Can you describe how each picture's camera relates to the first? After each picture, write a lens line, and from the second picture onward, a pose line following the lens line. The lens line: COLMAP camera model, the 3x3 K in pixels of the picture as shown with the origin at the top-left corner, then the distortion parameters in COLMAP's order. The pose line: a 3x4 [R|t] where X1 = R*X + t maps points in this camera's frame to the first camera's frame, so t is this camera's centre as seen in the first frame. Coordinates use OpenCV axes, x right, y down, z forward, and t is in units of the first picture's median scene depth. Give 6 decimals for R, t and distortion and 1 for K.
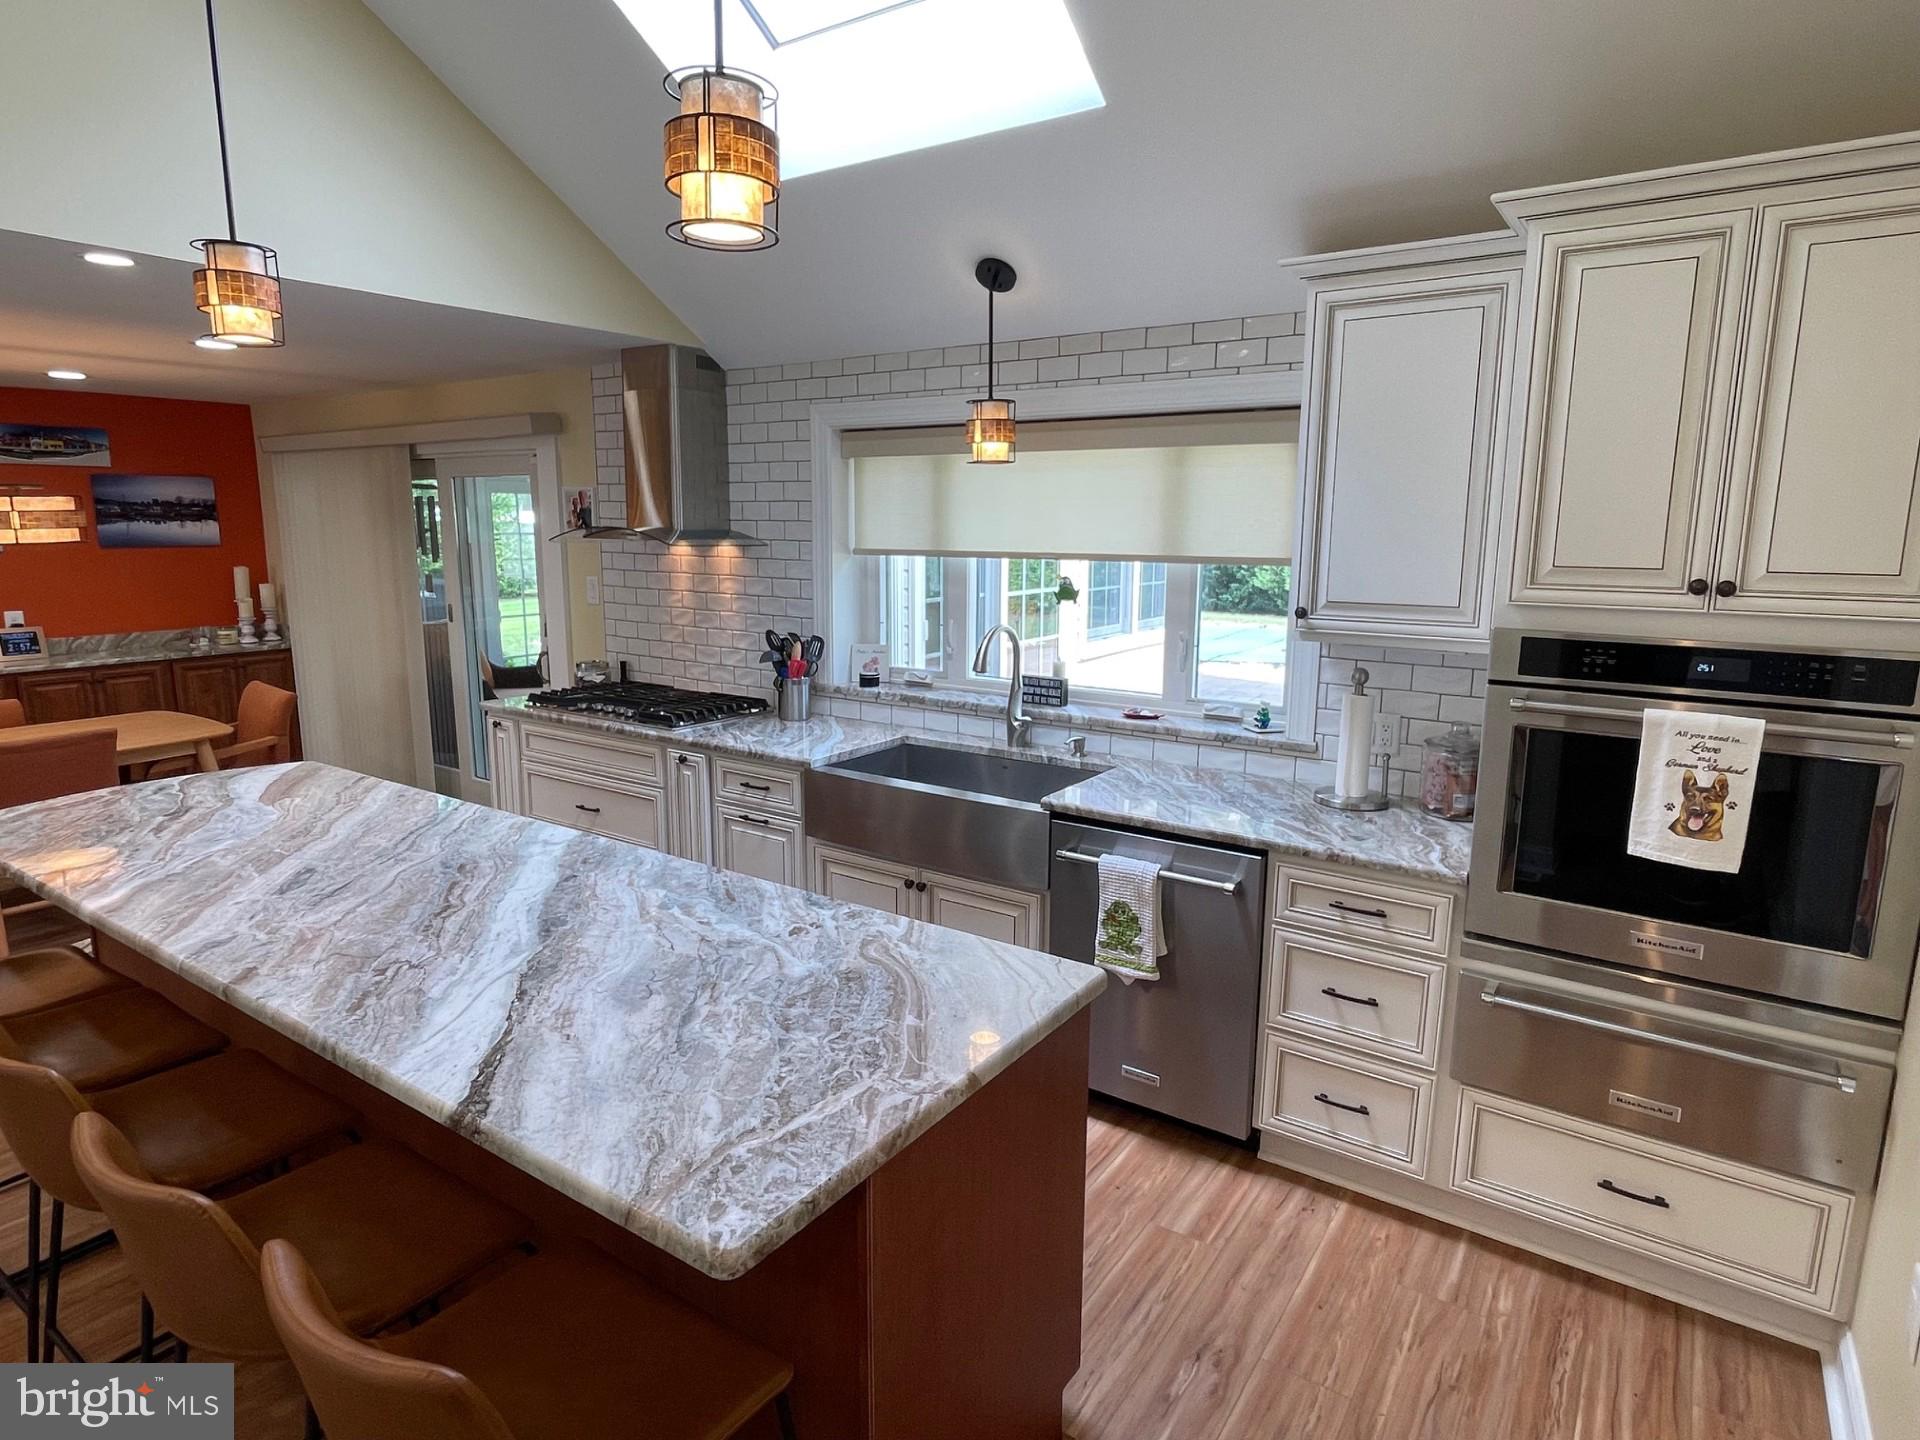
lens RADIAL K [[1067.8, 0, 964.8], [0, 1067.8, 708.1], [0, 0, 1]] dist [-0.001720, 0.000191]
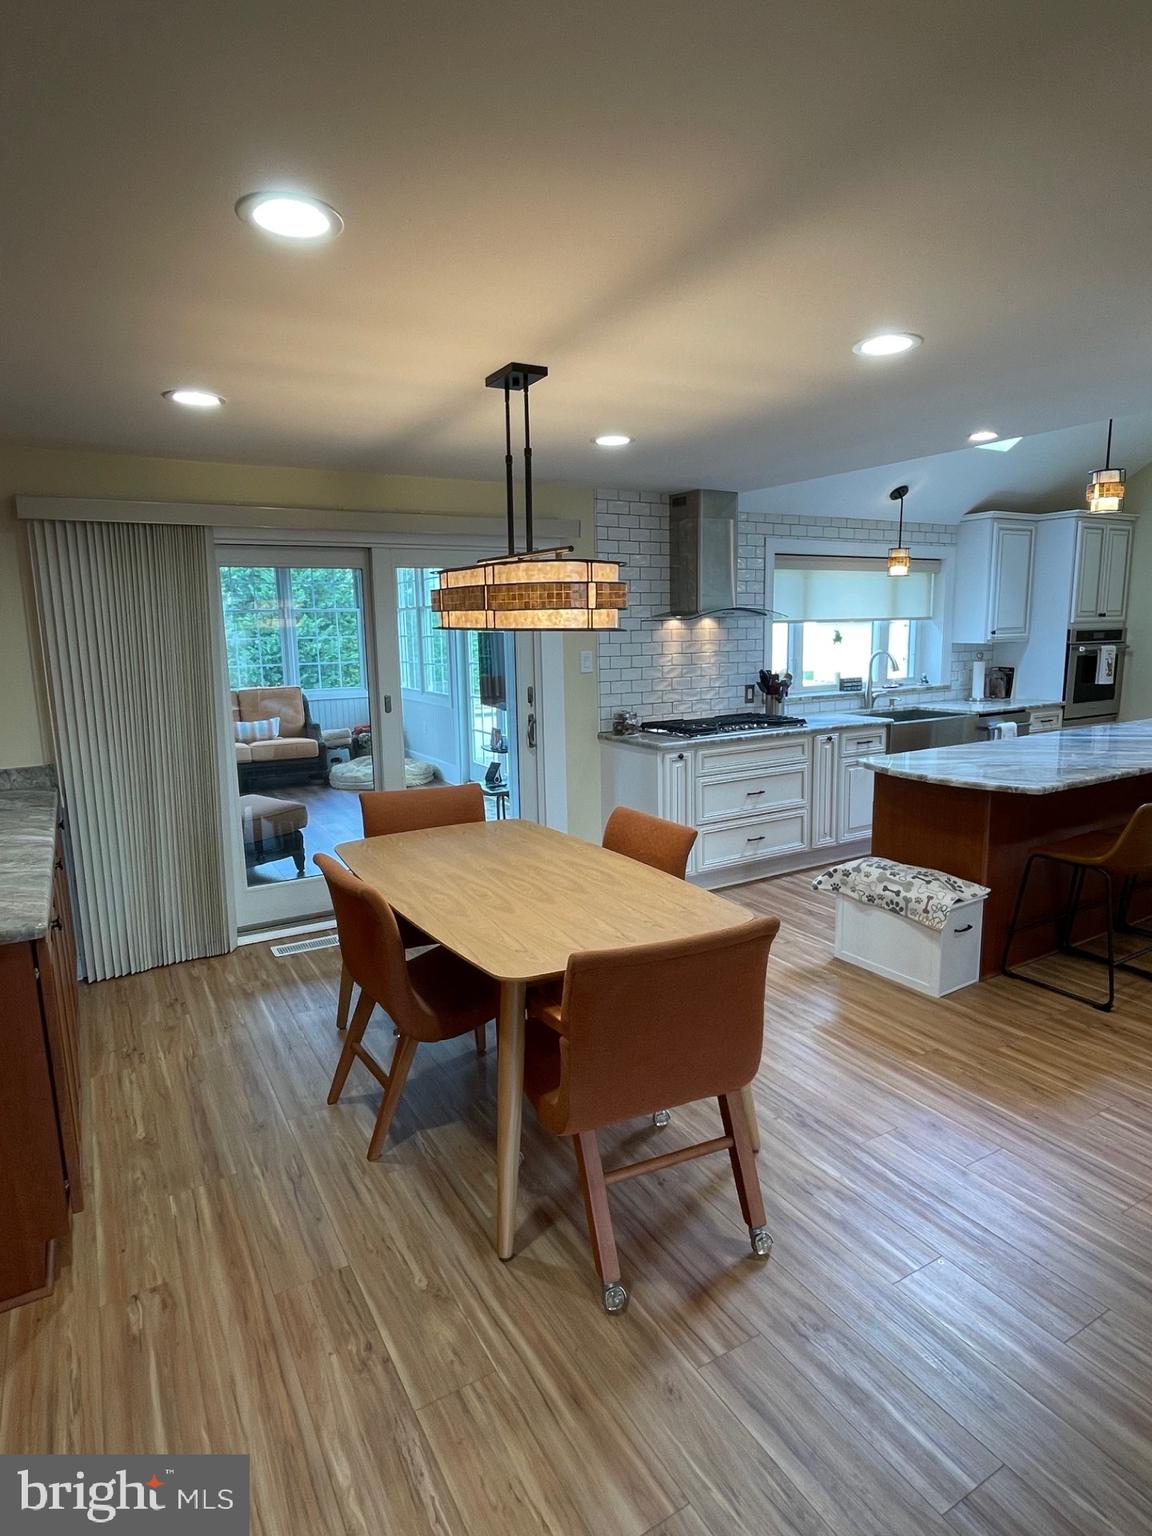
lens RADIAL K [[854.3, 0, 577.8], [0, 854.3, 760.4], [0, 0, 1]] dist [-0.001720, 0.000191]
pose [[0.436809, -0.149462, 0.887051, -1.806151], [0.179384, 0.980767, 0.076919, -0.104998], [-0.881487, 0.125524, 0.455219, 0.789414]]
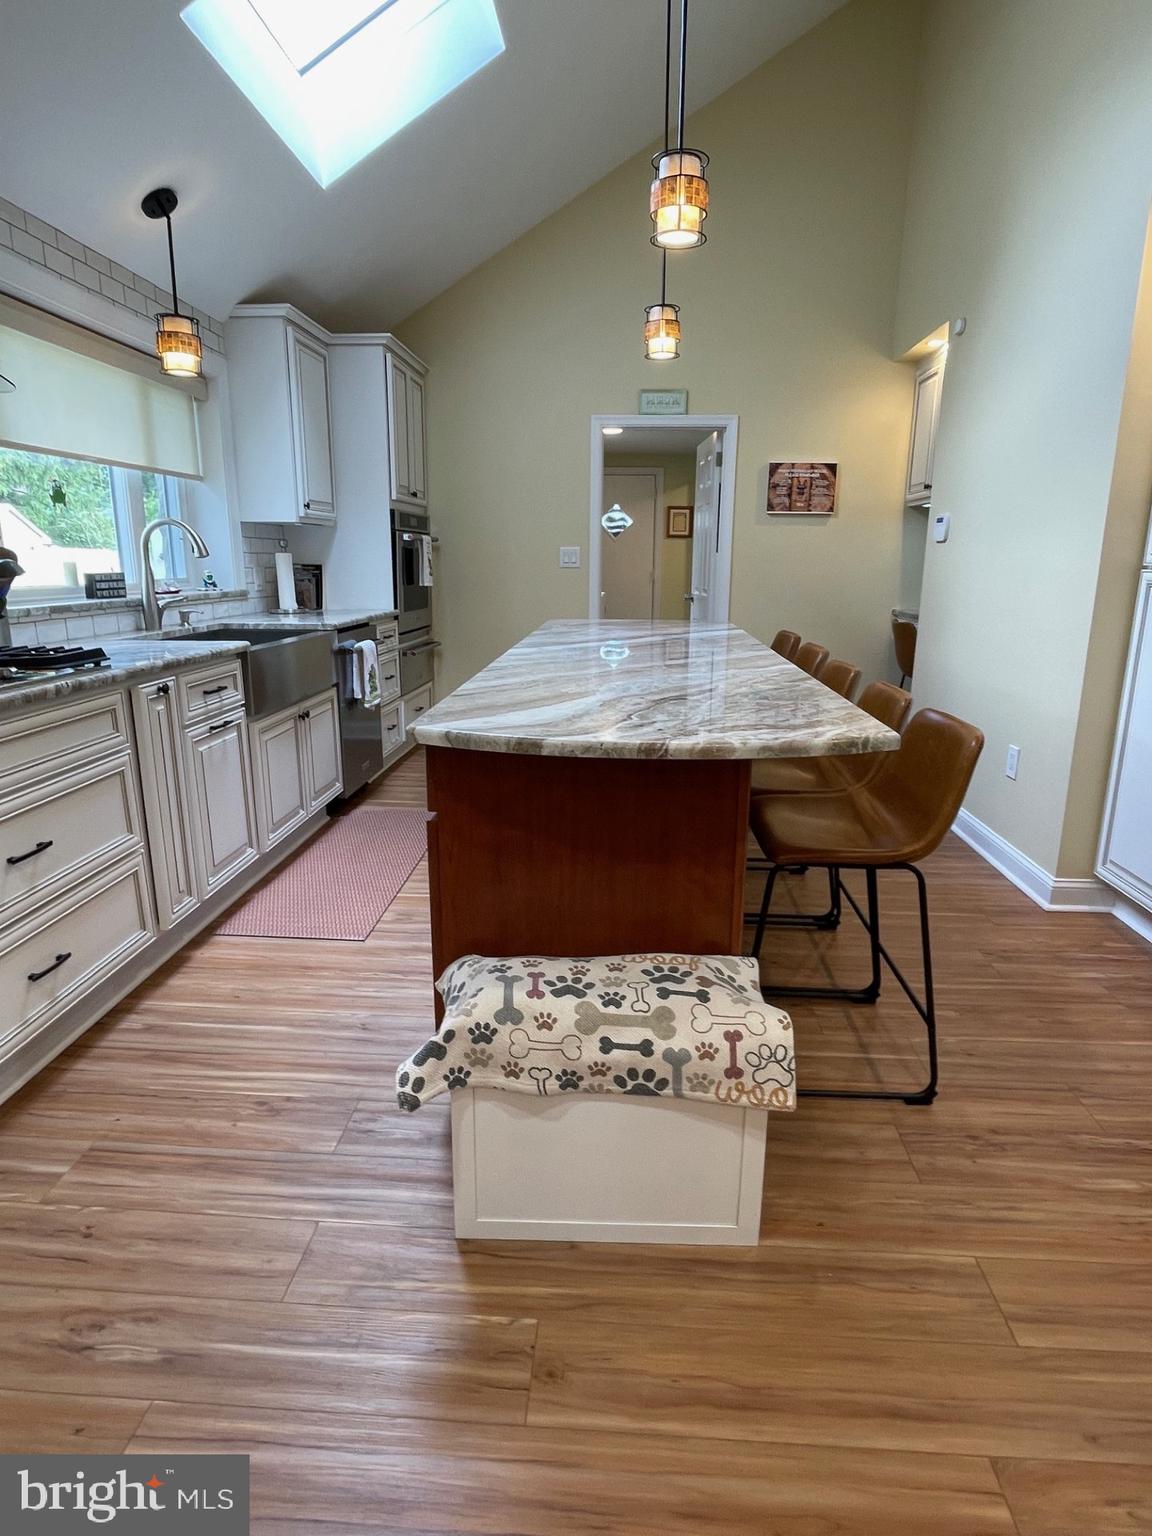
lens RADIAL K [[854.3, 0, 581.8], [0, 854.3, 766.3], [0, 0, 1]] dist [-0.001720, 0.000191]
pose [[-0.510914, -0.206895, 0.834363, -1.024957], [0.145537, 0.935775, 0.321160, -0.059788], [-0.847222, 0.285516, -0.447990, 1.117018]]
